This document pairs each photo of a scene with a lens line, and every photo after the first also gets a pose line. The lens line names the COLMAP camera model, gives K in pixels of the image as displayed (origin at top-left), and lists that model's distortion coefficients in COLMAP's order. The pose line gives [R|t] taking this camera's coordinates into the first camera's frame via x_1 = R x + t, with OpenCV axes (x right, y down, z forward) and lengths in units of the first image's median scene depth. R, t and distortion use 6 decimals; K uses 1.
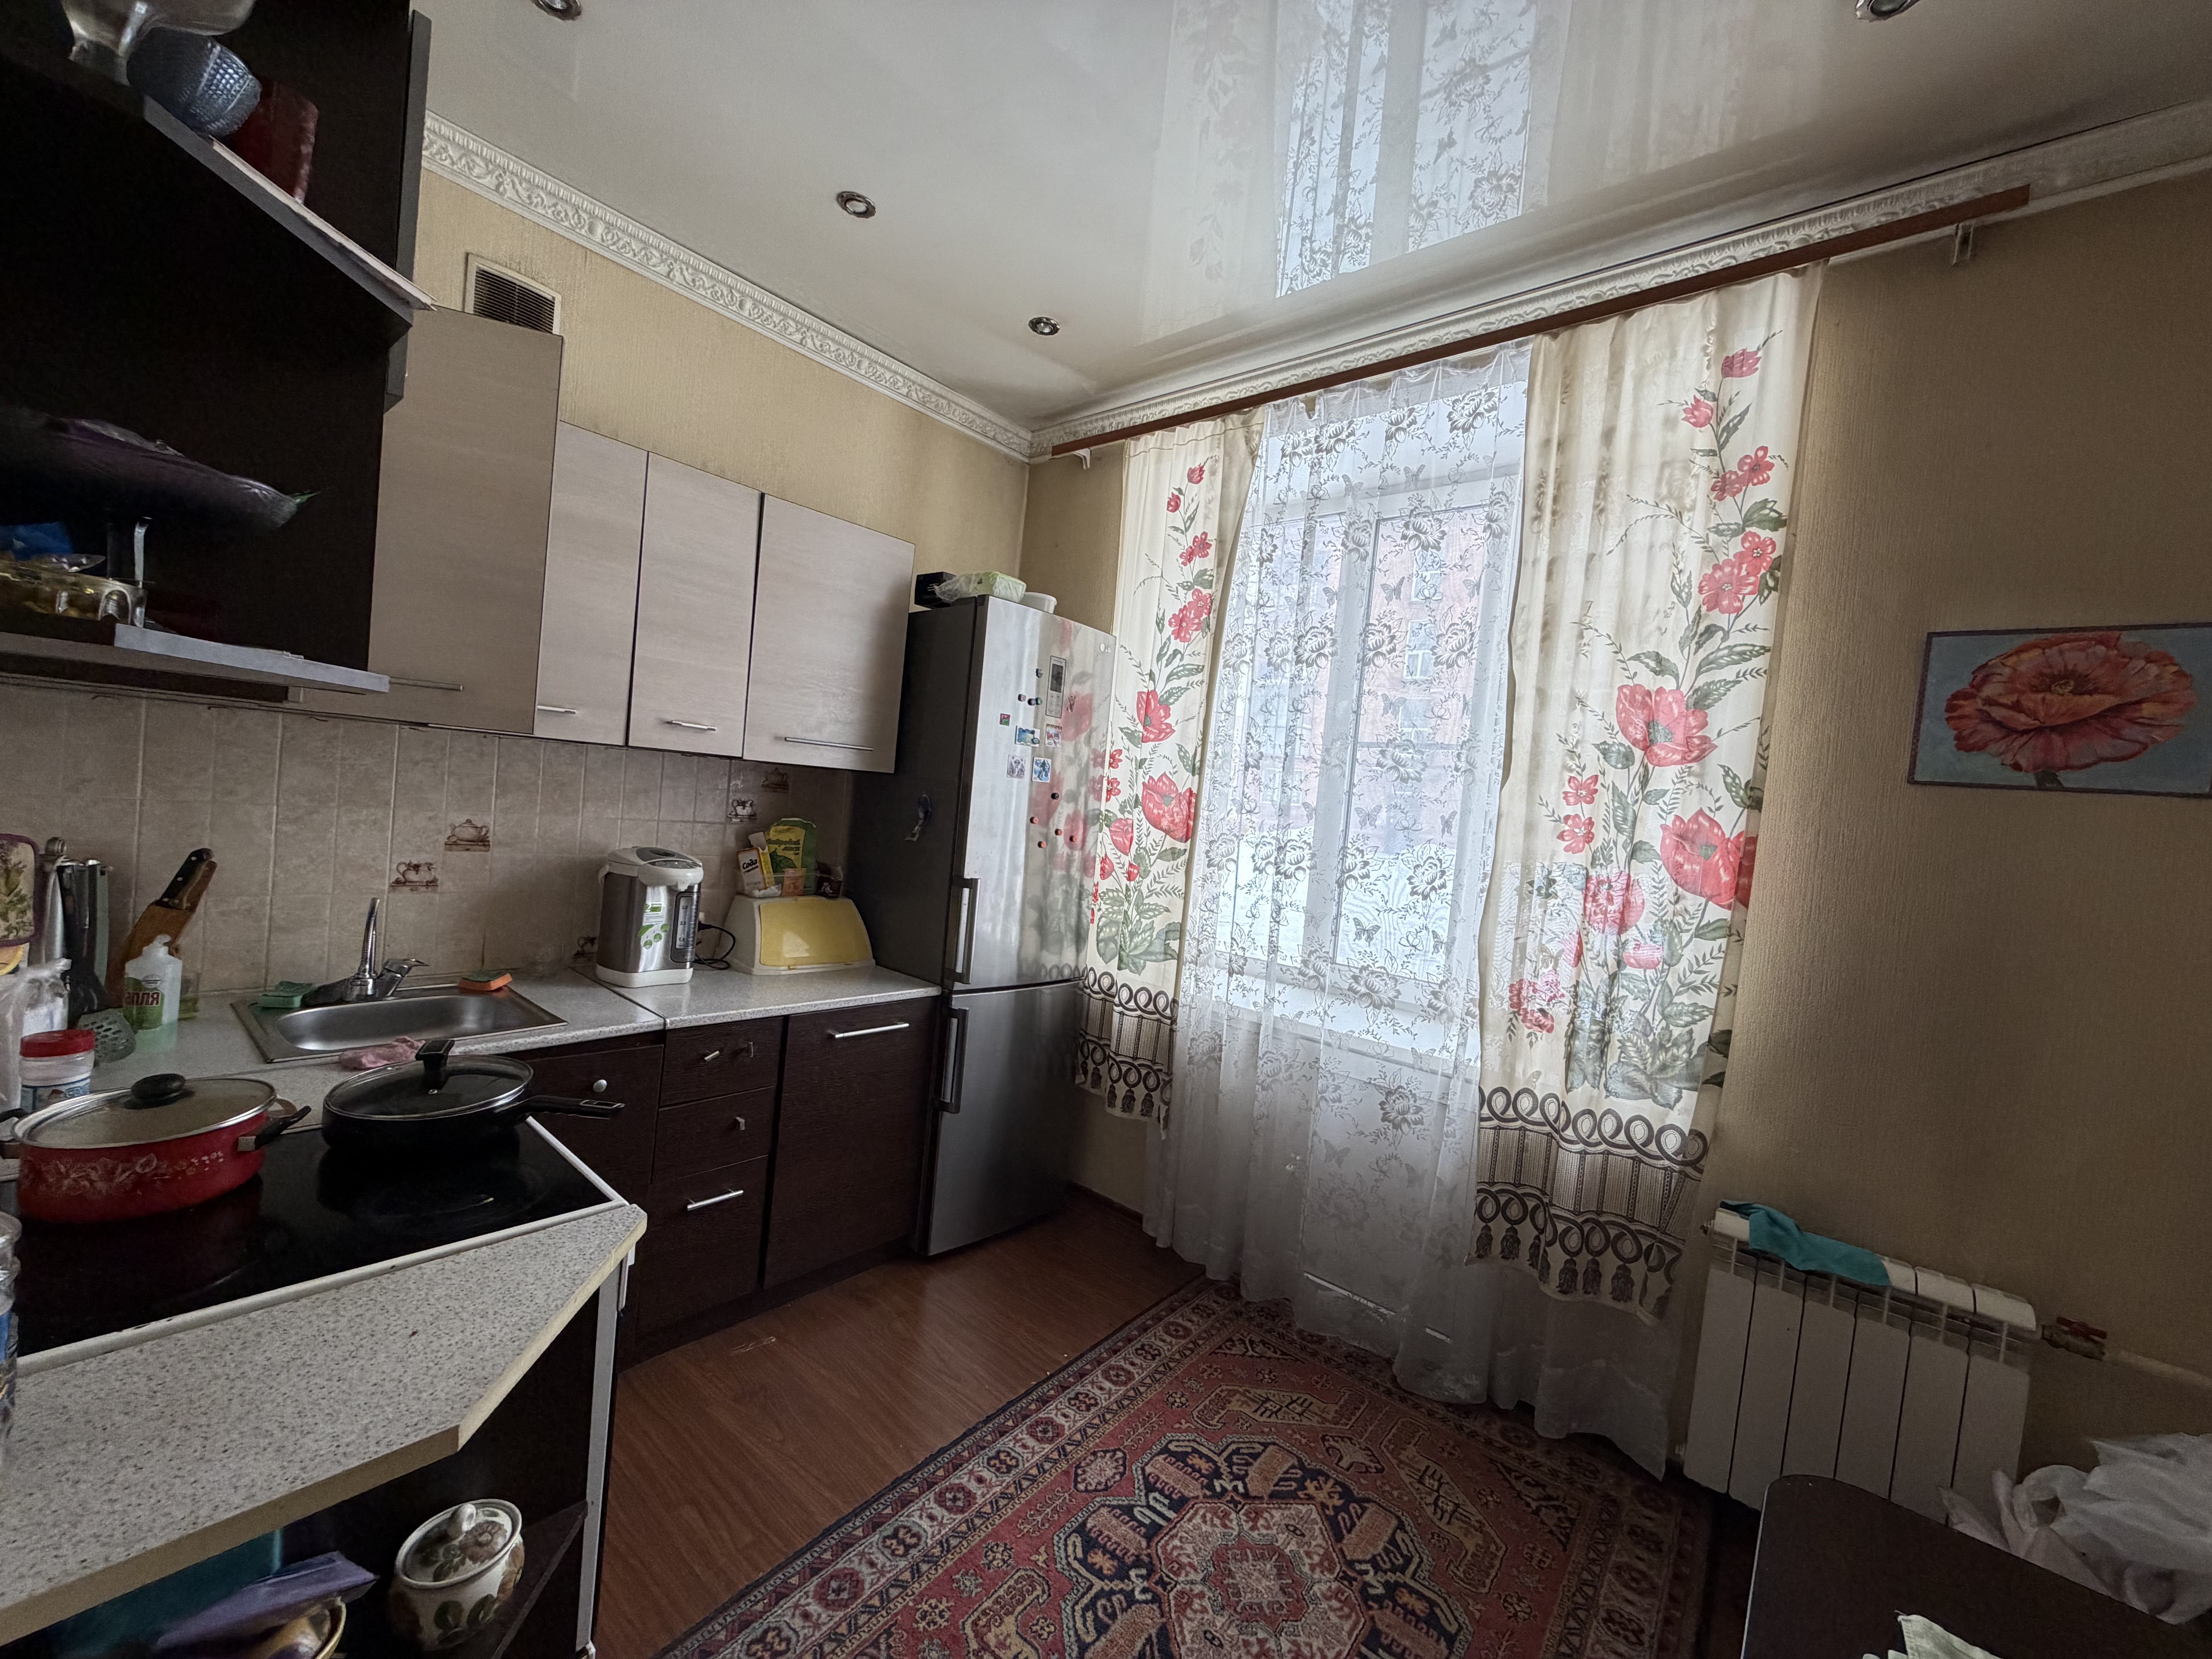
lens RADIAL K [[879.8, 0, 1102.9], [0, 879.8, 831.9], [0, 0, 1]] dist [0.002108, -0.000148]
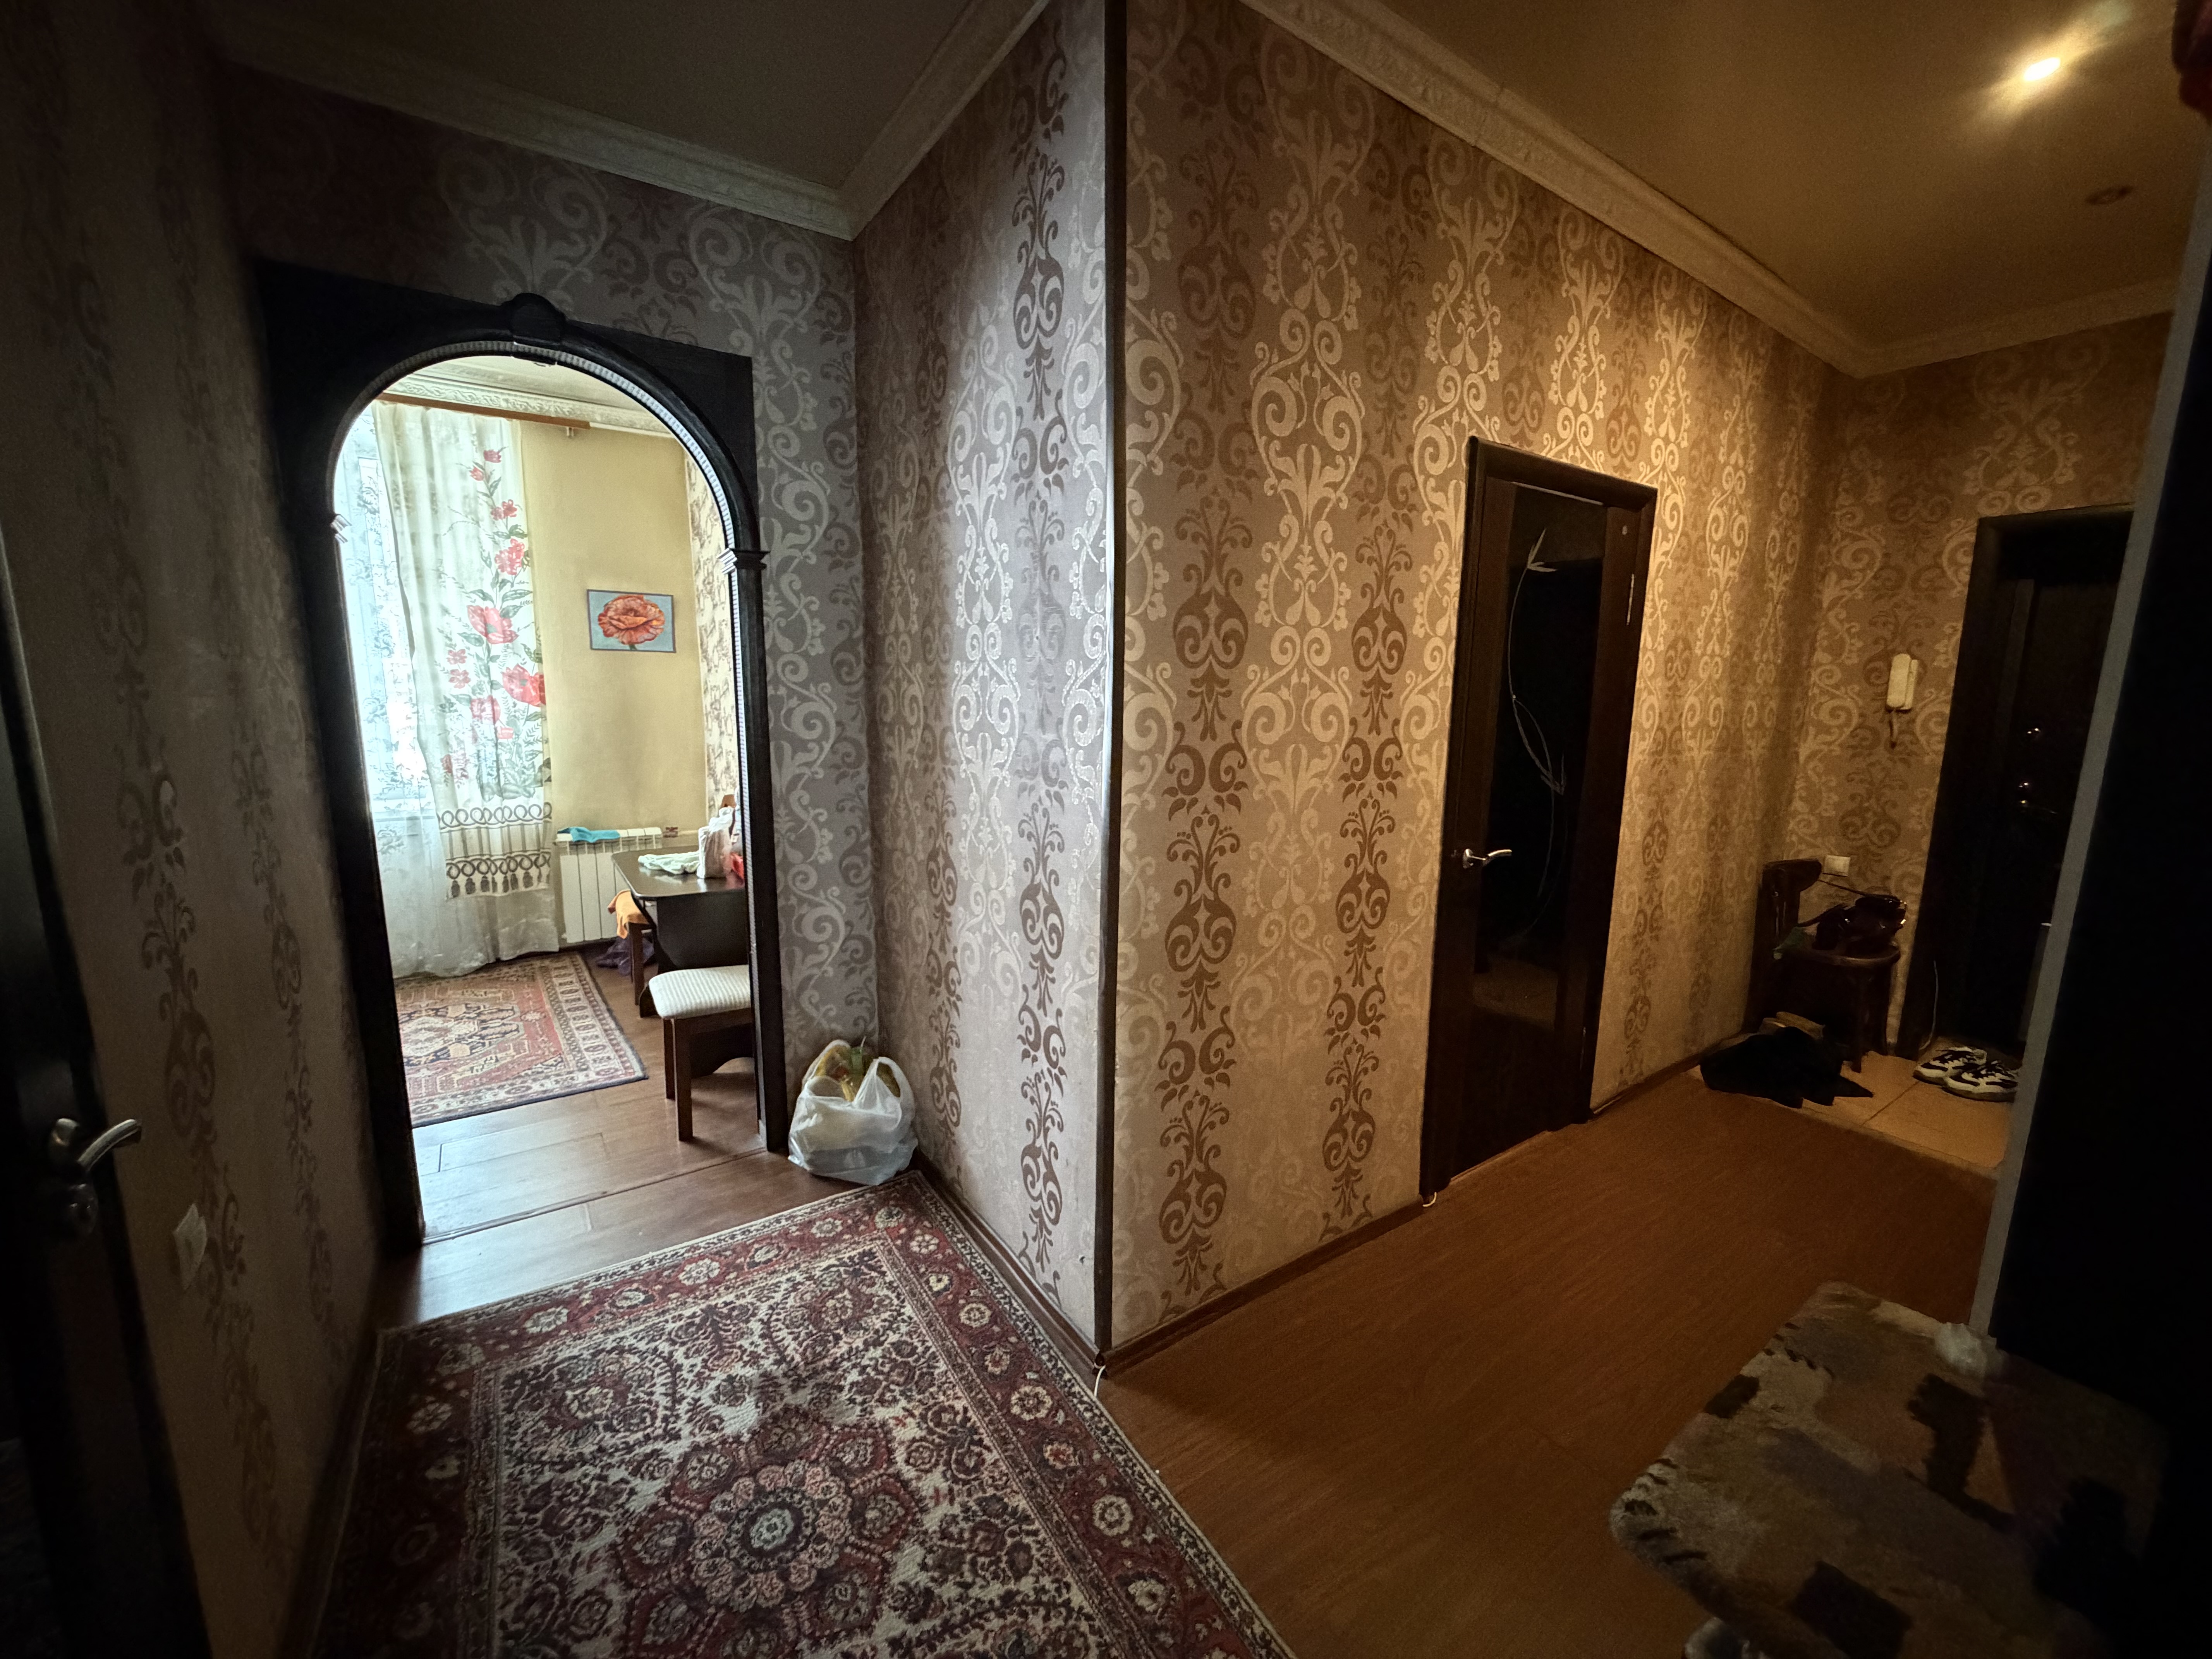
lens RADIAL K [[879.8, 0, 1102.9], [0, 879.8, 831.9], [0, 0, 1]] dist [0.002108, -0.000148]
pose [[0.255400, -0.239254, 0.936765, -1.153747], [0.046044, 0.970808, 0.235395, -0.069770], [-0.965738, -0.016987, 0.258961, -1.039200]]
